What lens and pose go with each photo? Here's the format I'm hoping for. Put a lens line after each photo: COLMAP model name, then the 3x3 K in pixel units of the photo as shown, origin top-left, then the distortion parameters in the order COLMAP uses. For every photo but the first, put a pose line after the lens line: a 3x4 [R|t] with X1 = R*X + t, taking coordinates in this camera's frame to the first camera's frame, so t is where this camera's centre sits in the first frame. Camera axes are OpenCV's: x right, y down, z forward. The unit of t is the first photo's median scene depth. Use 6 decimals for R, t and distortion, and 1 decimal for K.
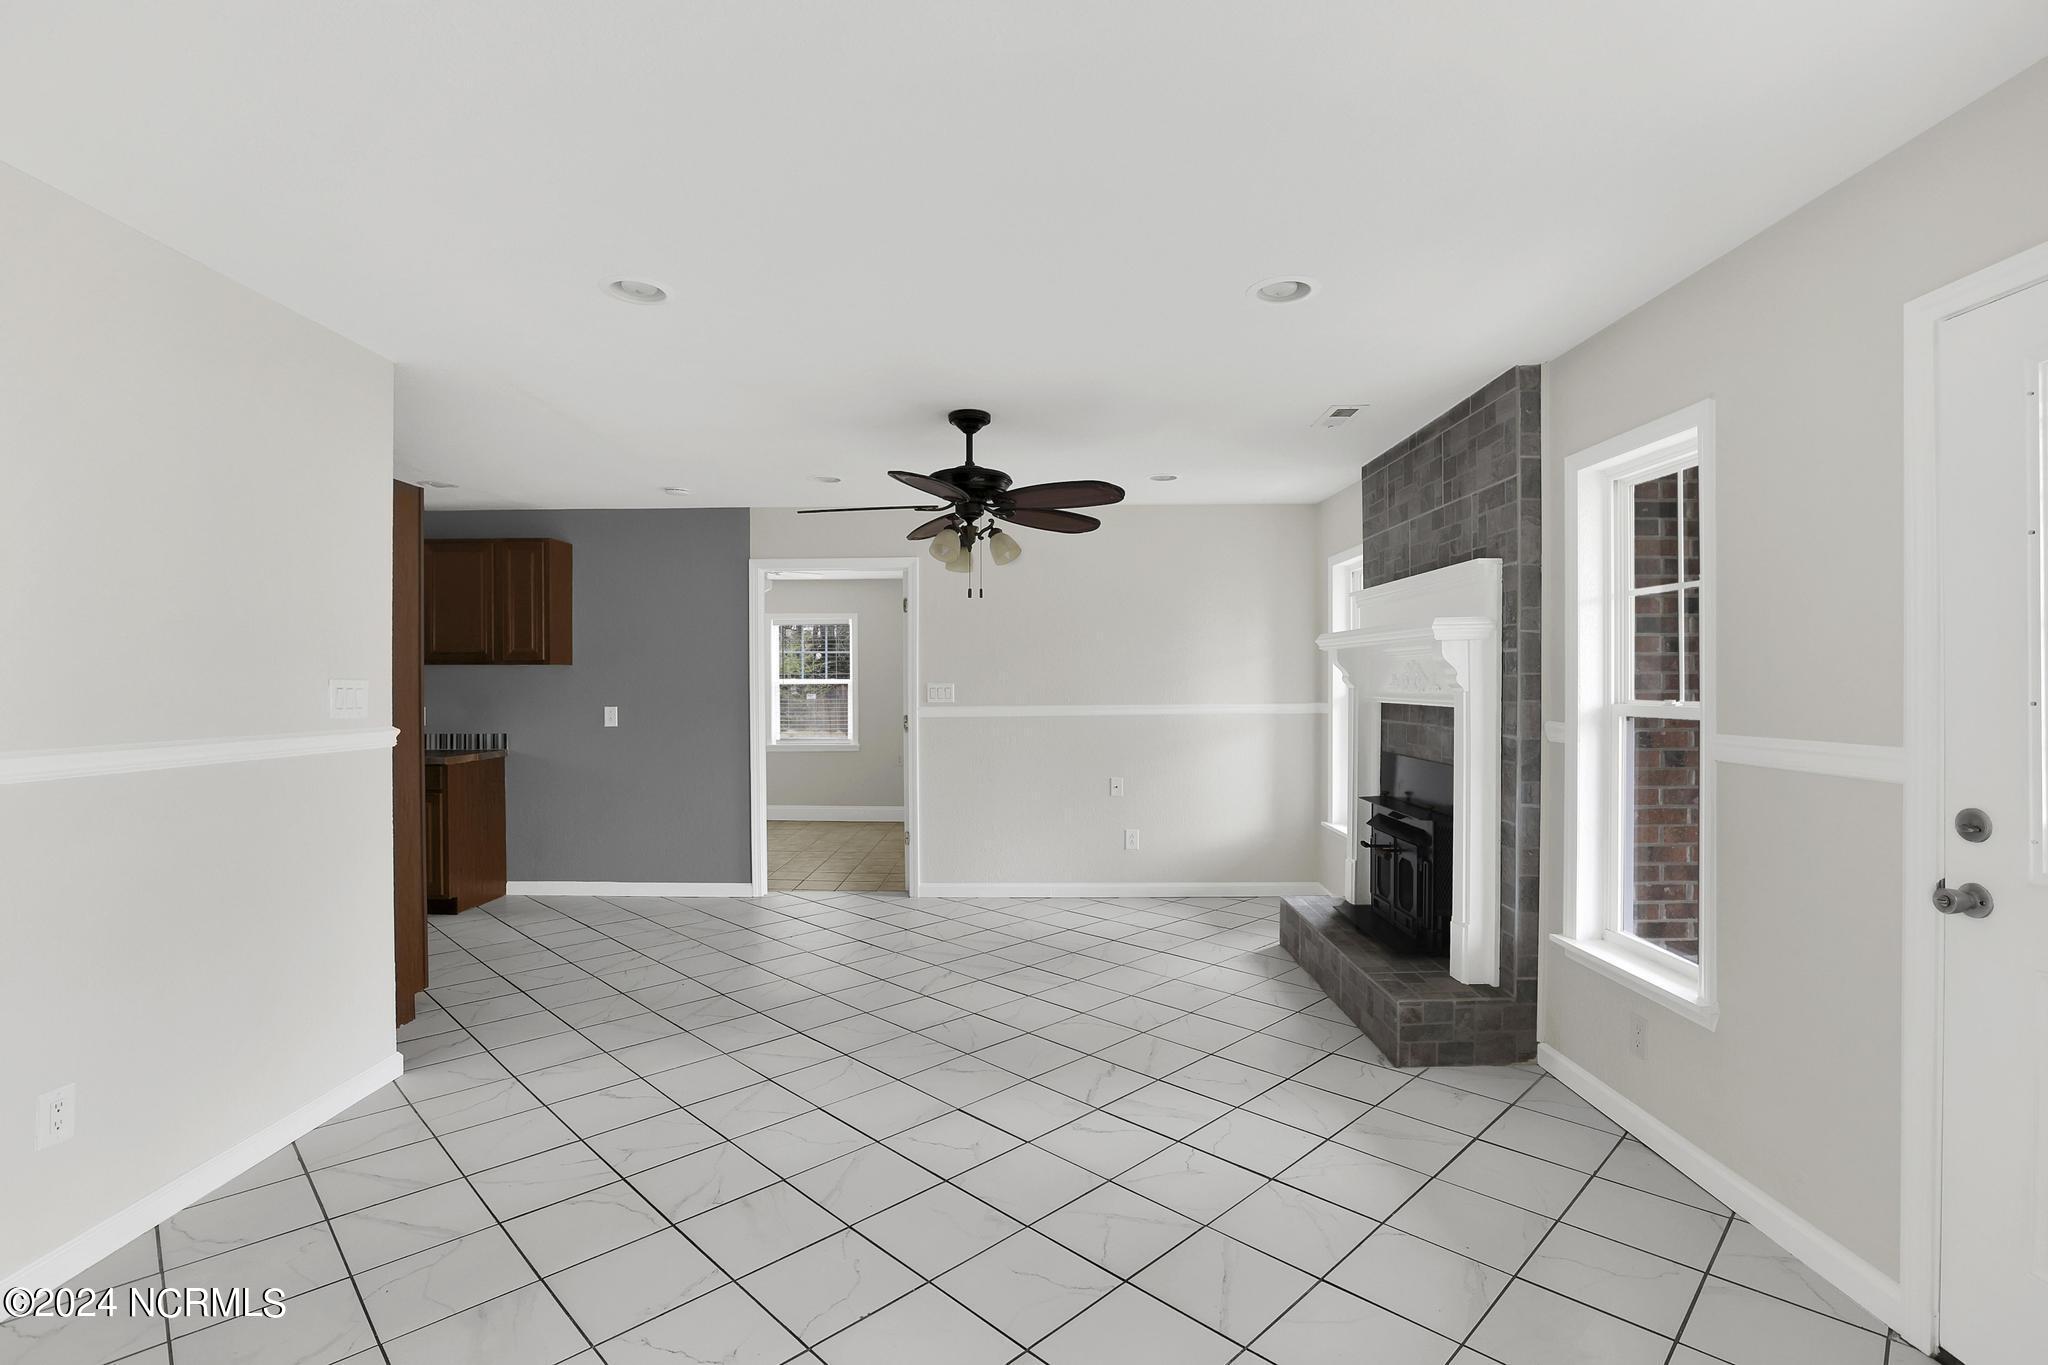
lens RADIAL K [[942.2, 0, 1024.0], [0, 942.2, 682.5], [0, 0, 1]] dist [-0.051317, 0.025941]
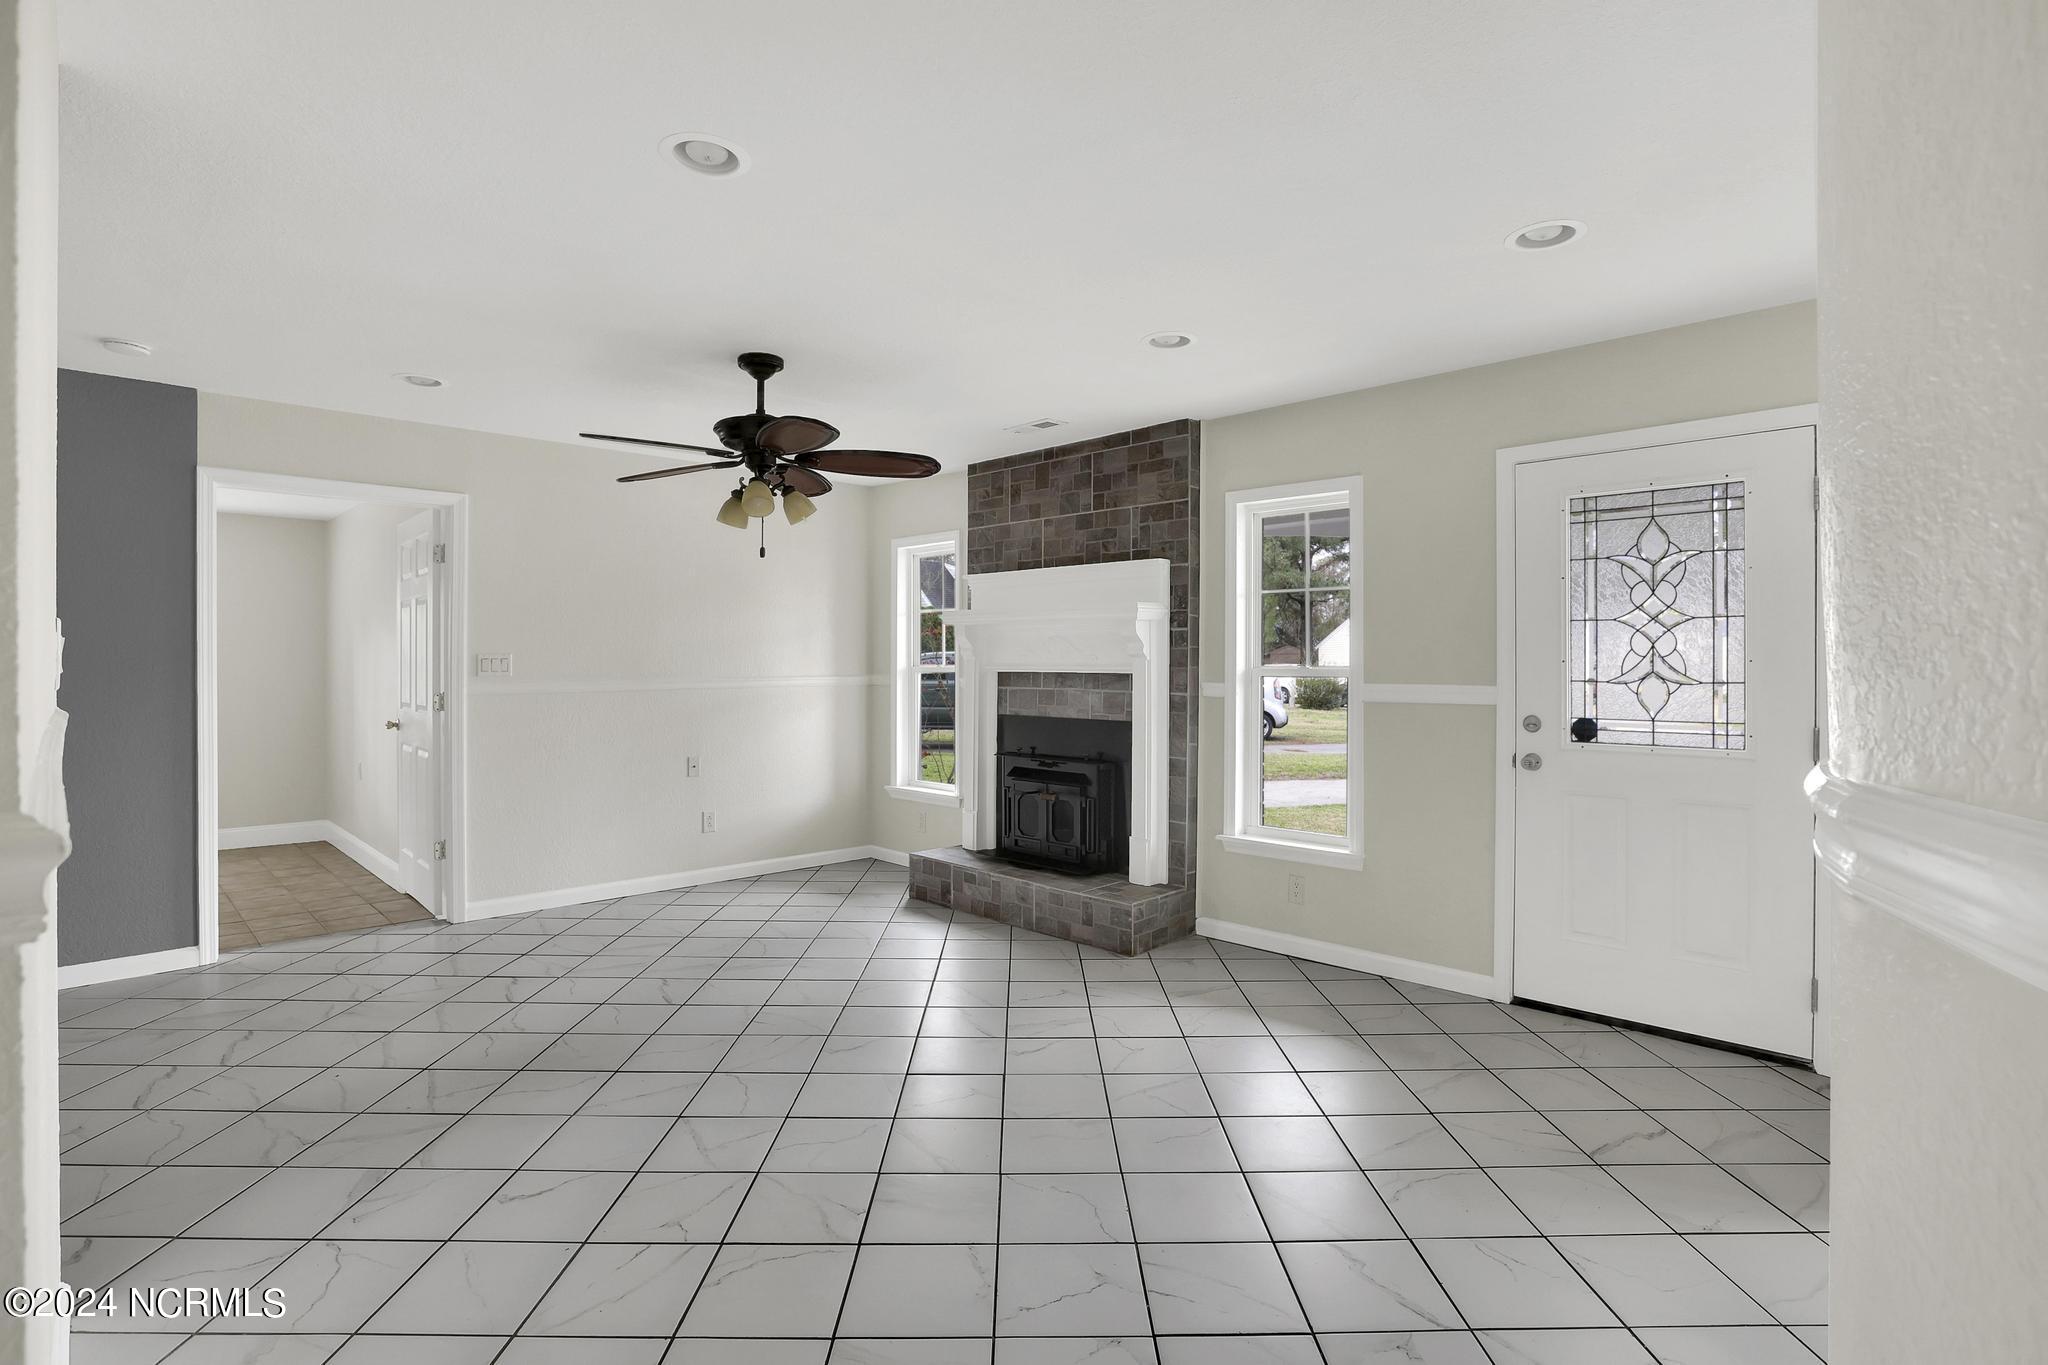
lens RADIAL K [[998.1, 0, 1018.8], [0, 998.1, 668.8], [0, 0, 1]] dist [-0.054797, 0.000177]
pose [[0.701246, -0.000967, 0.712919, -0.641966], [-0.002785, 0.999988, 0.004096, 0.016403], [-0.712914, -0.004858, 0.701234, 0.156369]]
